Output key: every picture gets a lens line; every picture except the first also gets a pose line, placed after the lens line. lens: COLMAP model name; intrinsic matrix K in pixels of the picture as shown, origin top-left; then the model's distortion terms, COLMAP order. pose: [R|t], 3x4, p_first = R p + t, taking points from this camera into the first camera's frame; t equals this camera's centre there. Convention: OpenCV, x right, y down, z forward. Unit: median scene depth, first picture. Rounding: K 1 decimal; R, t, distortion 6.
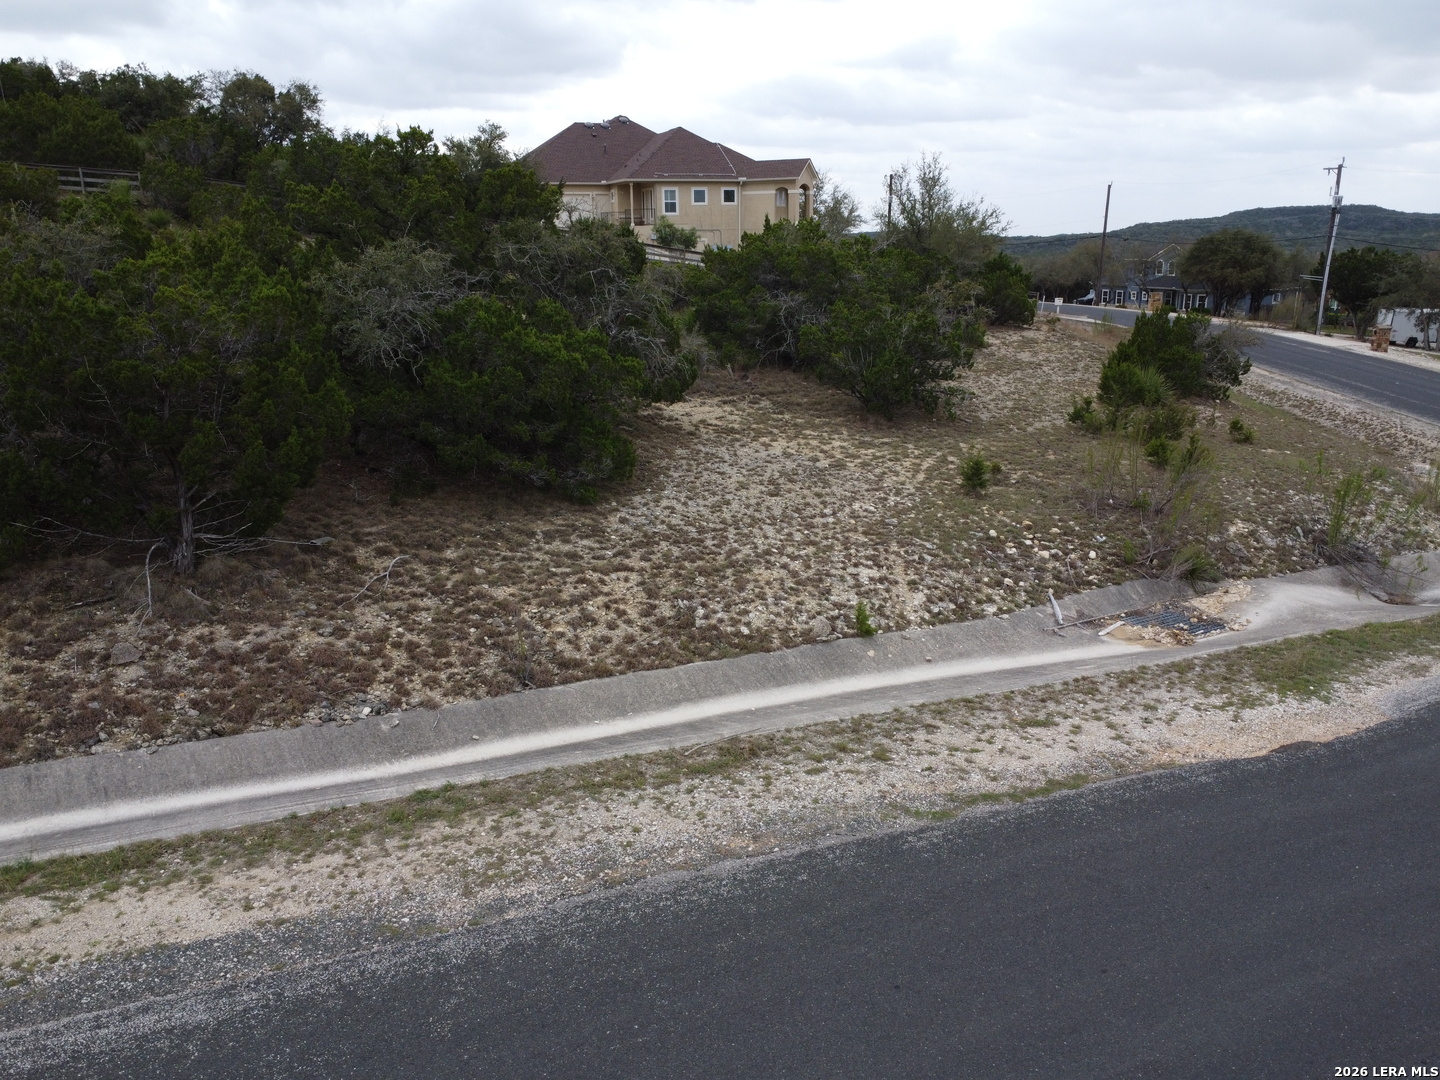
lens RADIAL K [[1080.0, 0, 728.5], [0, 1080.0, 539.9], [0, 0, 1]] dist [0.004233, -0.008274]
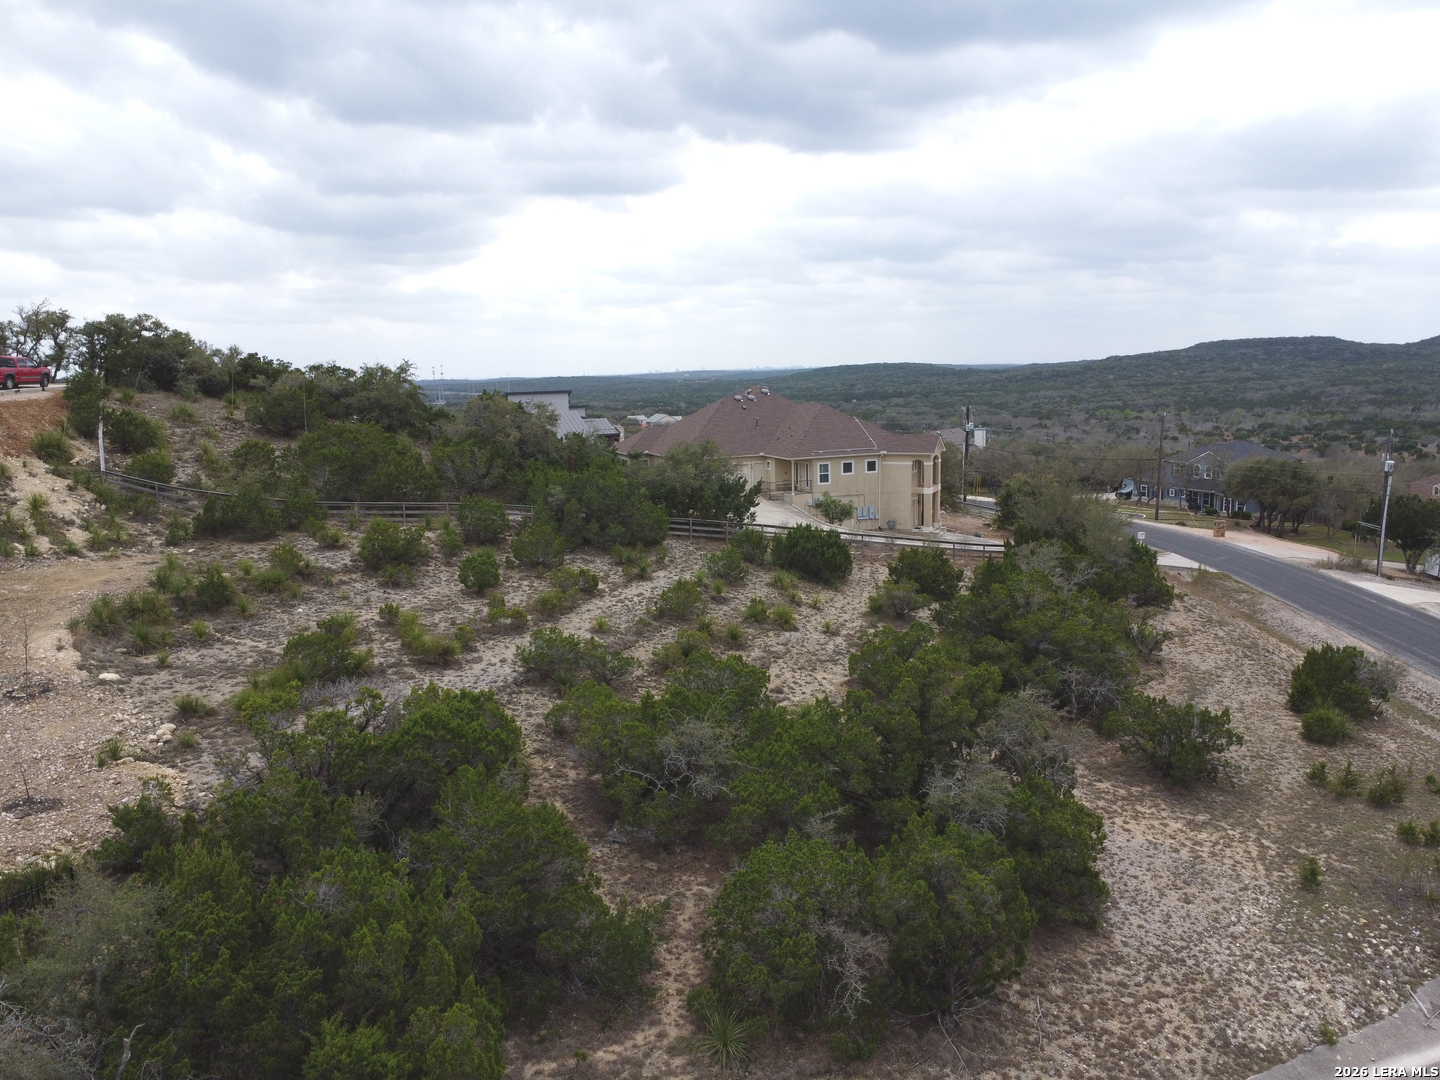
lens RADIAL K [[1080.0, 0, 728.6], [0, 1080.0, 541.9], [0, 0, 1]] dist [0.004233, -0.008274]
pose [[0.999736, -0.014385, 0.017908, -0.780320], [0.016294, 0.993632, -0.111493, -0.485390], [-0.016191, 0.111755, 0.993604, -0.655197]]
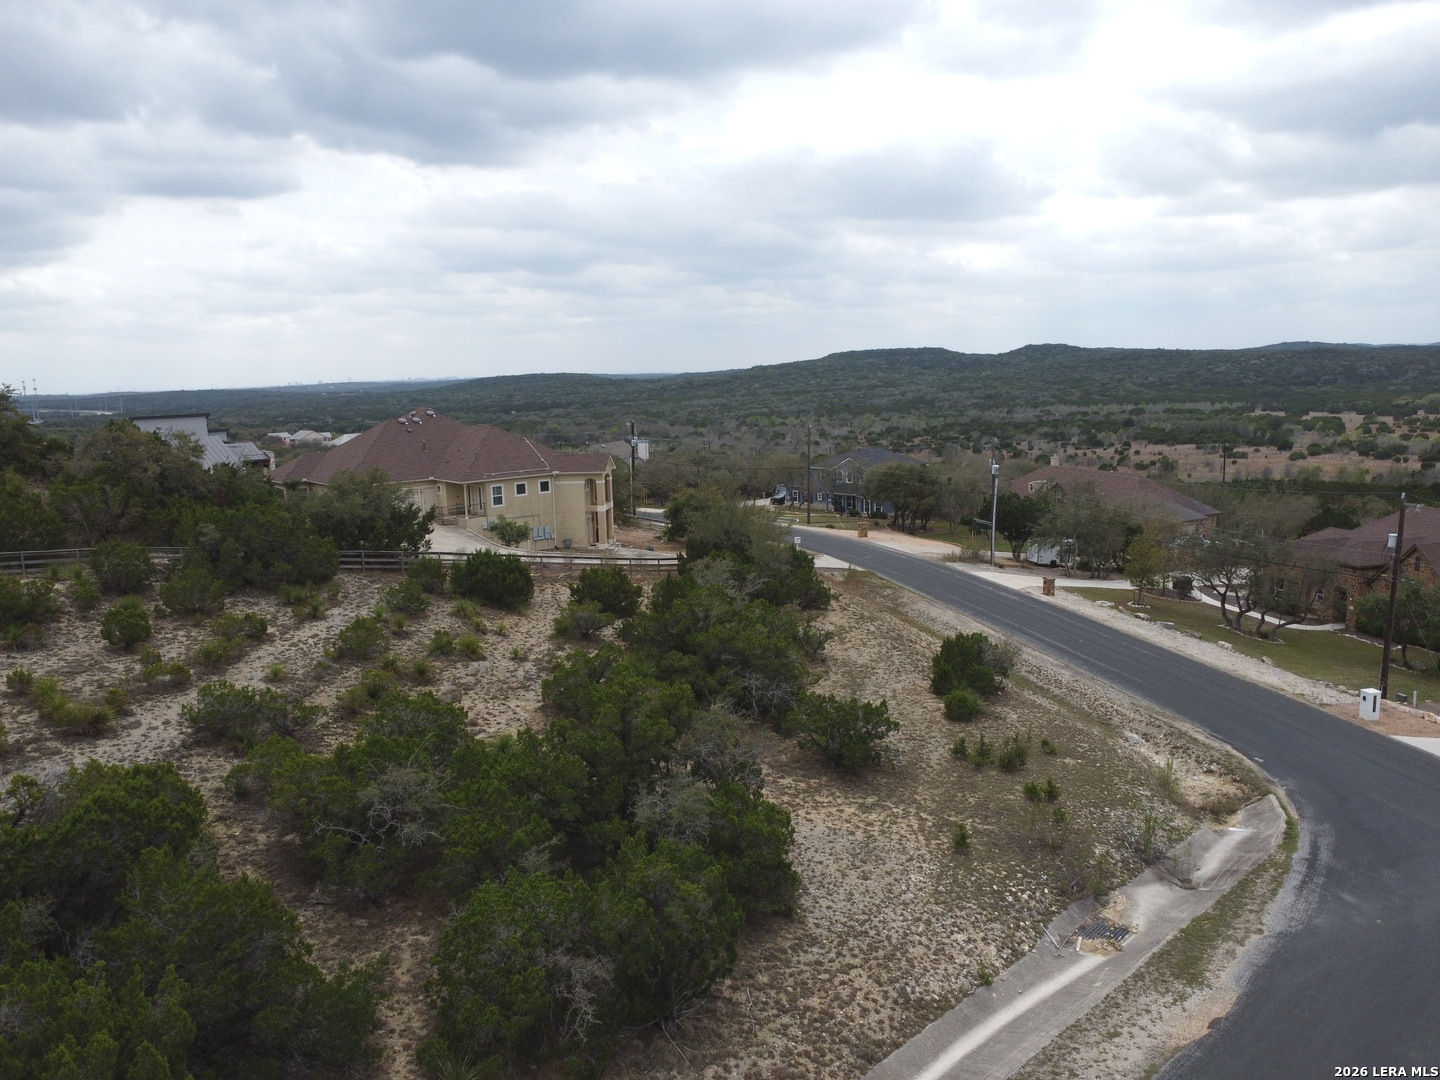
lens RADIAL K [[1080.0, 0, 725.2], [0, 1080.0, 542.3], [0, 0, 1]] dist [0.004233, -0.008274]
pose [[0.946469, -0.067095, 0.315745, -0.839104], [0.104035, 0.989369, -0.101614, -0.523988], [-0.305570, 0.129023, 0.943387, -0.720370]]
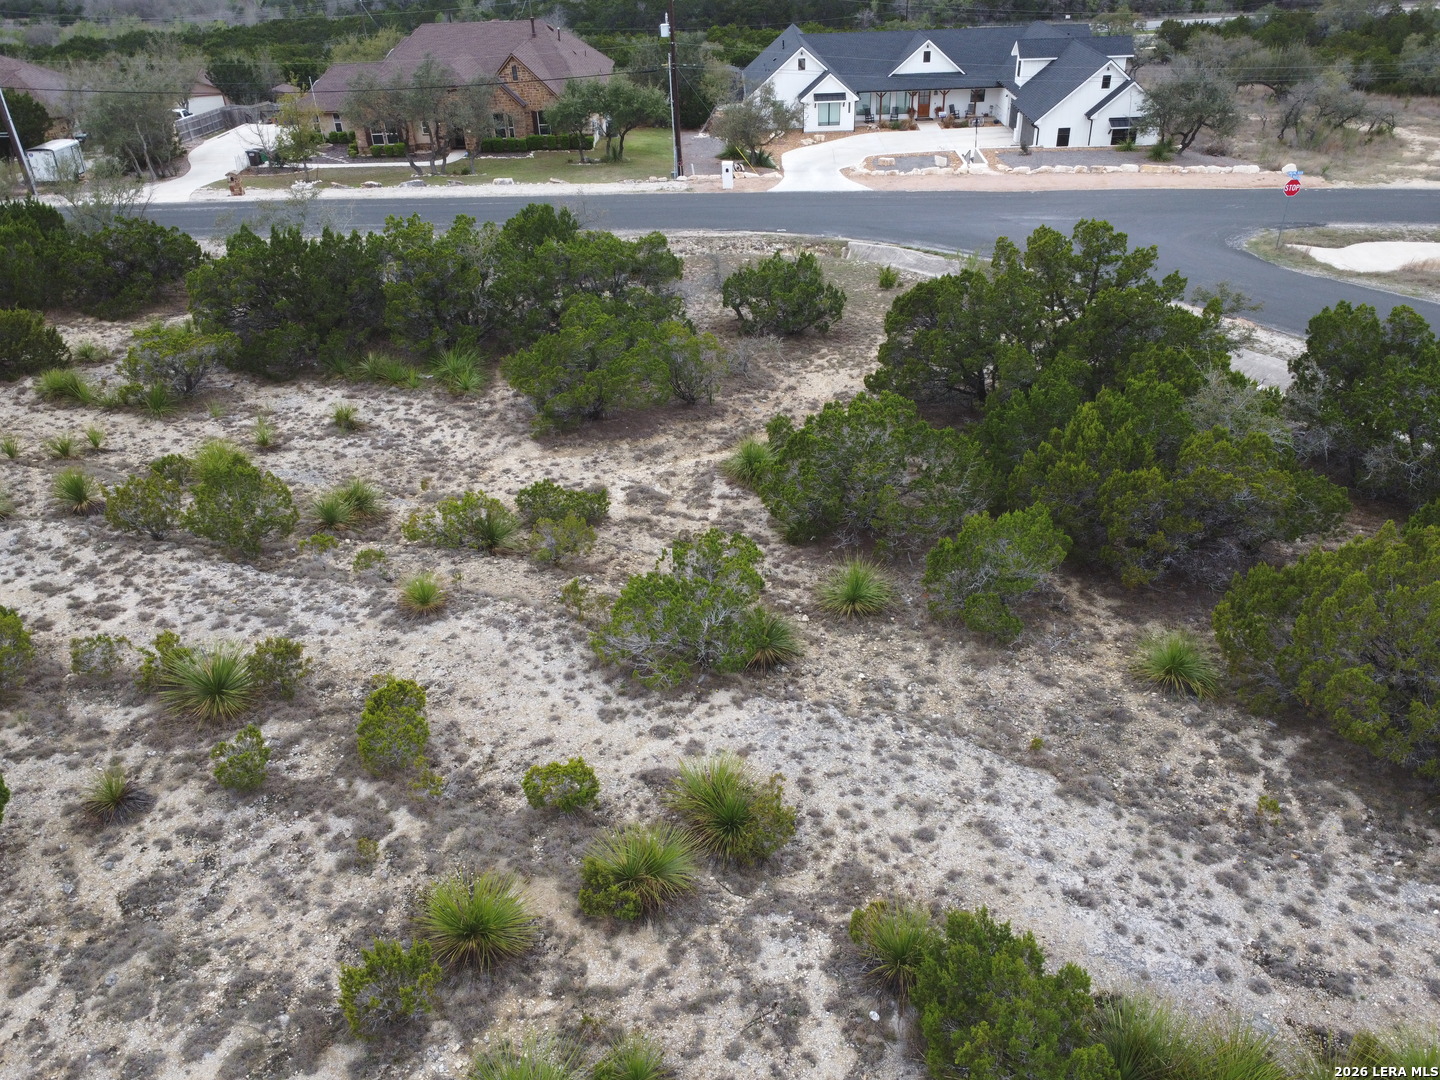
lens RADIAL K [[1080.0, 0, 726.7], [0, 1080.0, 545.7], [0, 0, 1]] dist [0.004233, -0.008274]
pose [[-0.054887, -0.531180, 0.845480, -2.063696], [0.300839, 0.798611, 0.521264, -1.153030], [-0.952094, 0.282964, 0.115966, 1.798152]]
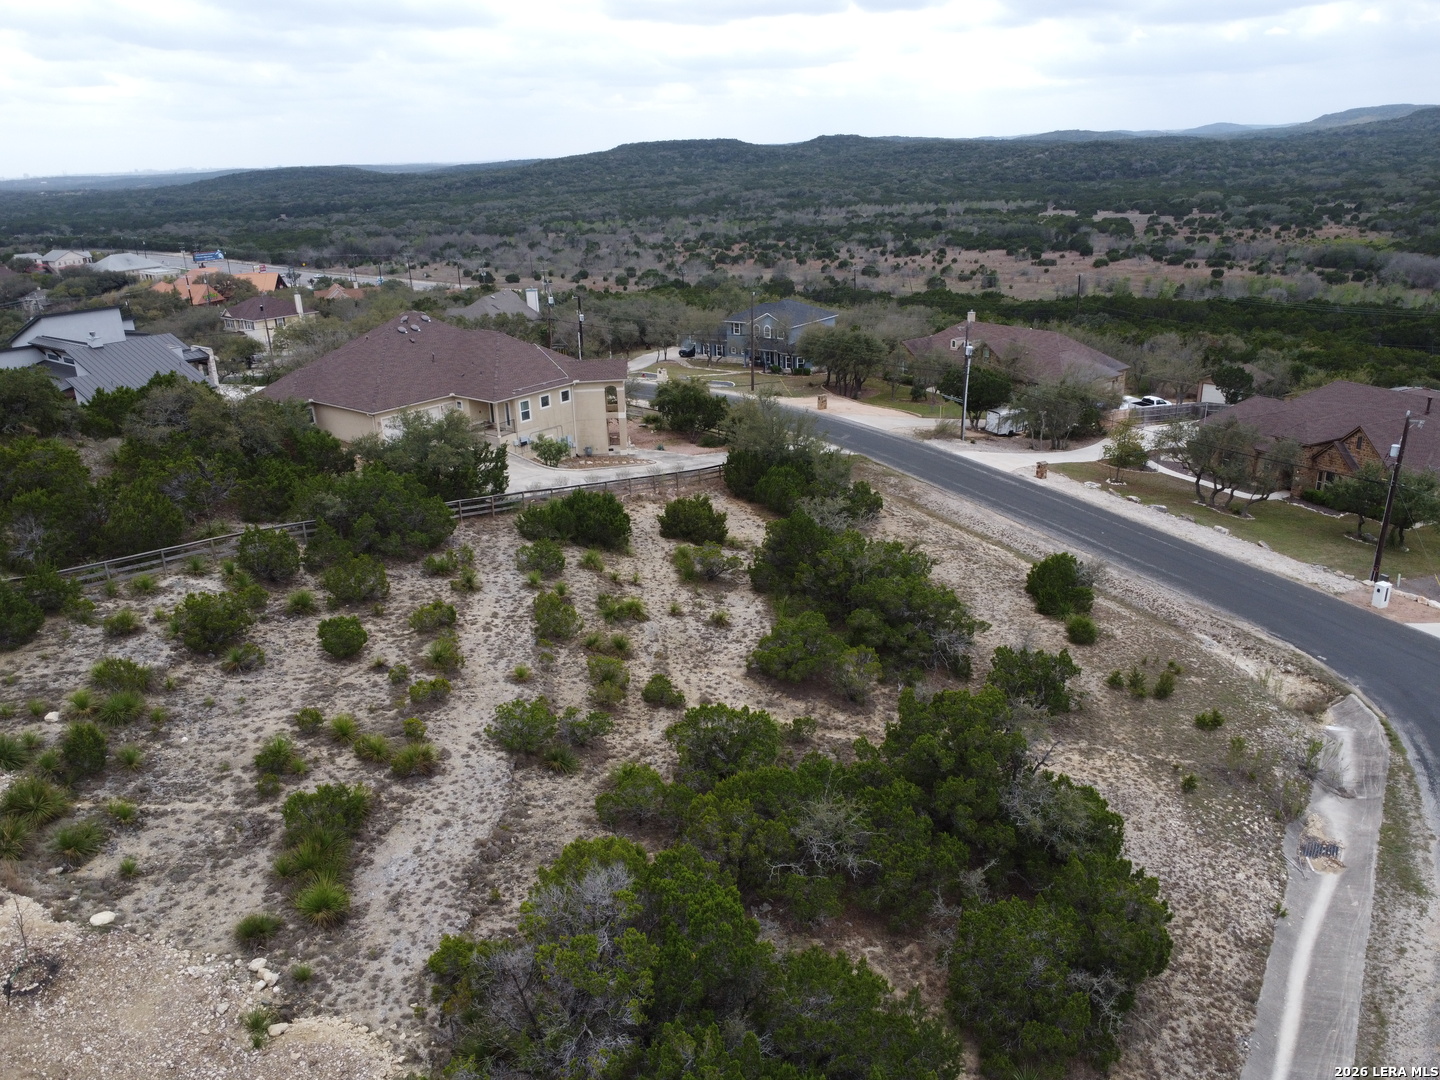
lens RADIAL K [[1080.0, 0, 723.6], [0, 1080.0, 543.6], [0, 0, 1]] dist [0.004233, -0.008274]
pose [[0.866117, -0.187036, 0.463528, -1.870113], [0.155458, 0.982158, 0.105828, -1.149245], [-0.475051, -0.019600, 0.879740, -0.482185]]
